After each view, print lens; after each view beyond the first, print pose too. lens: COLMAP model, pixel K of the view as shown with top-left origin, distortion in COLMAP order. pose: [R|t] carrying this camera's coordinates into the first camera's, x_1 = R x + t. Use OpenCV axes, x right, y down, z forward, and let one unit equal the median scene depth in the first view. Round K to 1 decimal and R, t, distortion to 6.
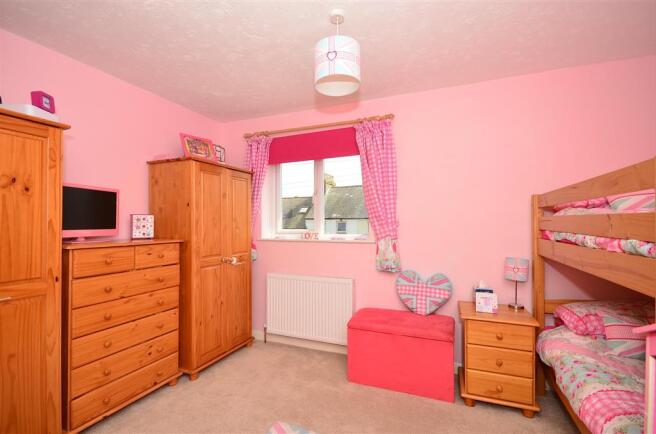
lens RADIAL K [[297.8, 0, 329.9], [0, 297.8, 218.8], [0, 0, 1]] dist [0.002040, 0.000116]
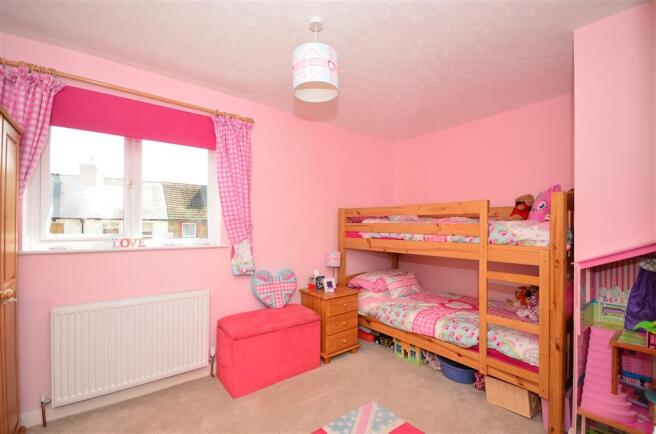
lens RADIAL K [[293.1, 0, 329.0], [0, 293.1, 223.2], [0, 0, 1]] dist [-0.003757, -0.001678]
pose [[0.495960, 0.015822, 0.868201, -0.526698], [-0.023543, 0.999711, -0.004769, 0.002703], [-0.868026, -0.018075, 0.496190, 0.272144]]
